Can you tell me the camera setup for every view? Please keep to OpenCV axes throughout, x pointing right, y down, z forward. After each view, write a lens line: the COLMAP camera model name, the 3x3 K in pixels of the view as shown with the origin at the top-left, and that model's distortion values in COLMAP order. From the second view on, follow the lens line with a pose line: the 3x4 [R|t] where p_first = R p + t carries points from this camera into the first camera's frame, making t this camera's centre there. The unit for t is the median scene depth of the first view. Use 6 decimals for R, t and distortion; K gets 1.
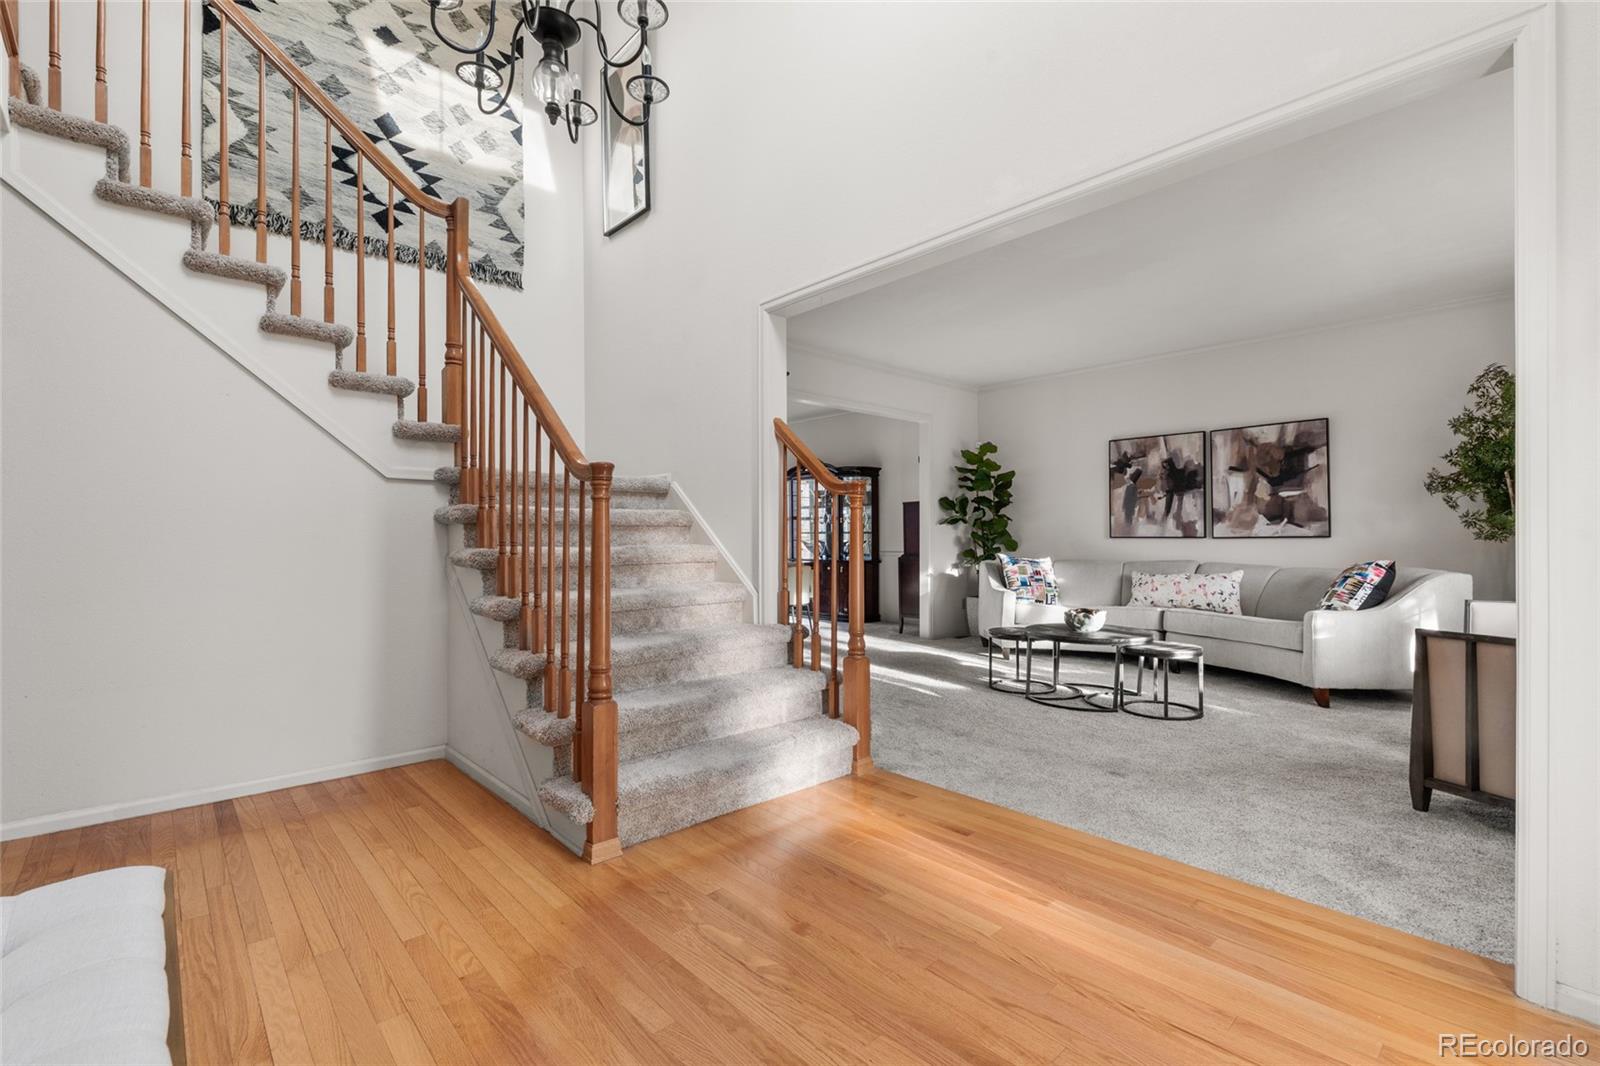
lens RADIAL K [[703.9, 0, 796.9], [0, 703.9, 539.3], [0, 0, 1]] dist [-0.005215, -0.000379]
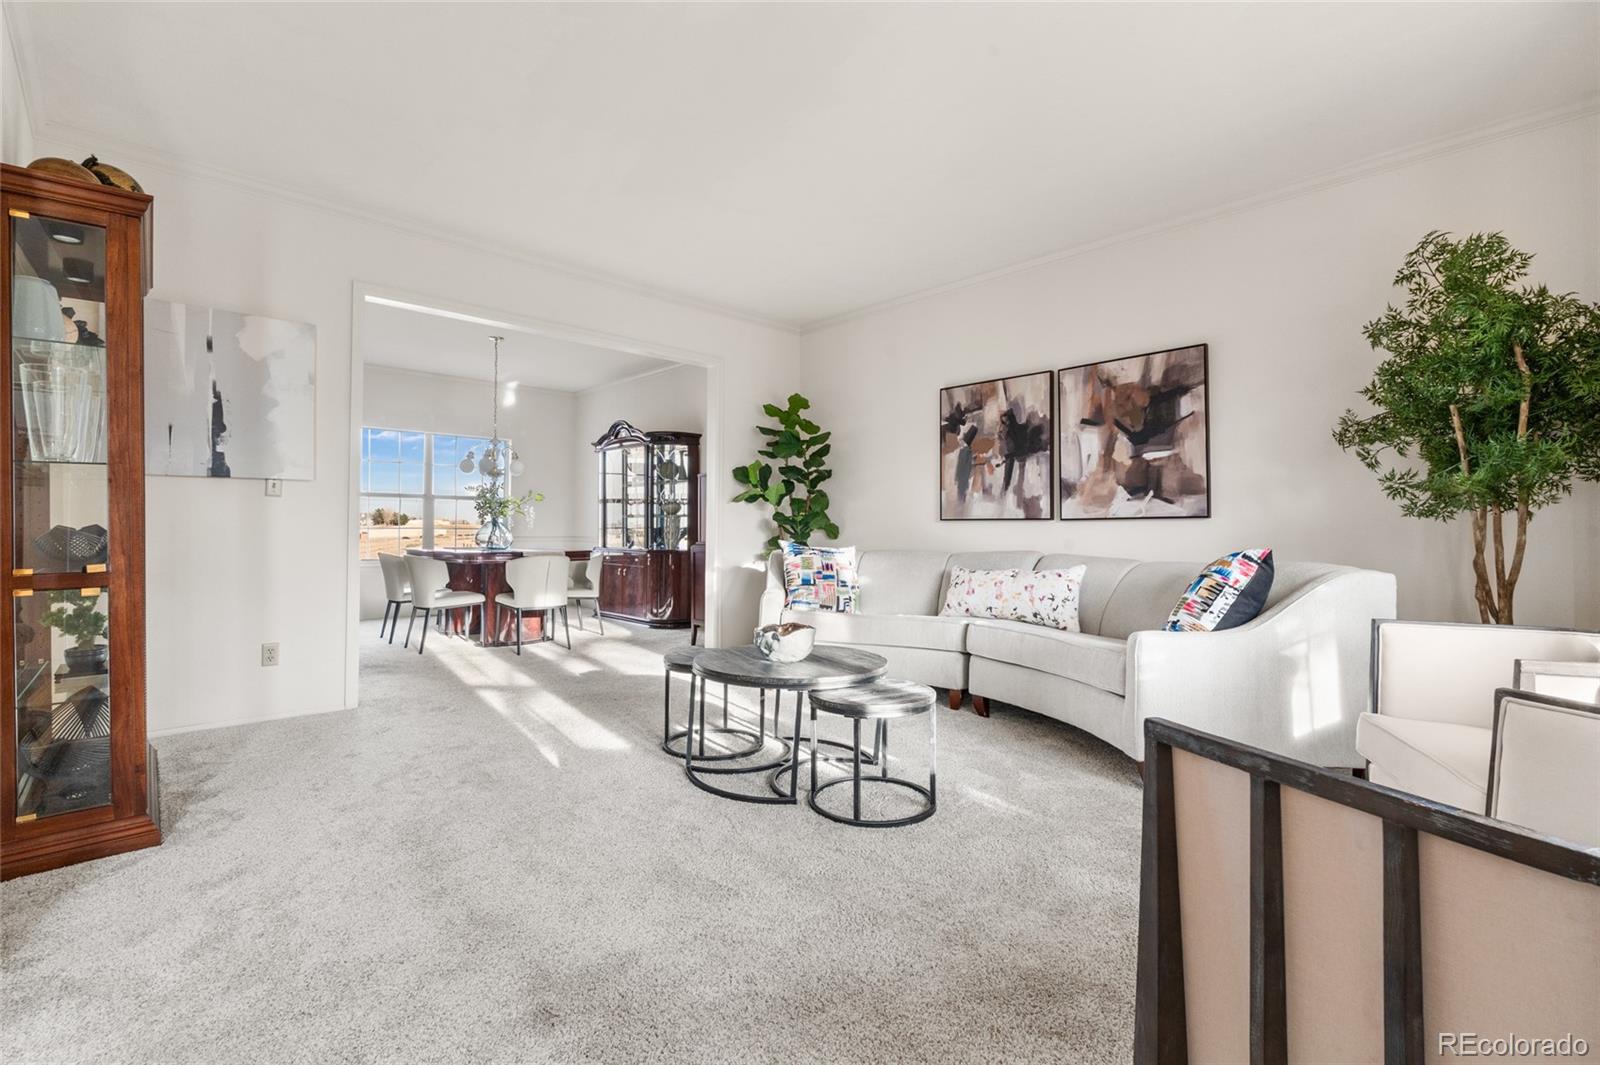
lens RADIAL K [[703.9, 0, 805.5], [0, 703.9, 525.9], [0, 0, 1]] dist [-0.005215, -0.000379]
pose [[0.999834, 0.009227, 0.015726, 0.333418], [-0.009040, 0.999888, -0.011944, 0.015484], [-0.015835, 0.011800, 0.999805, 0.302293]]
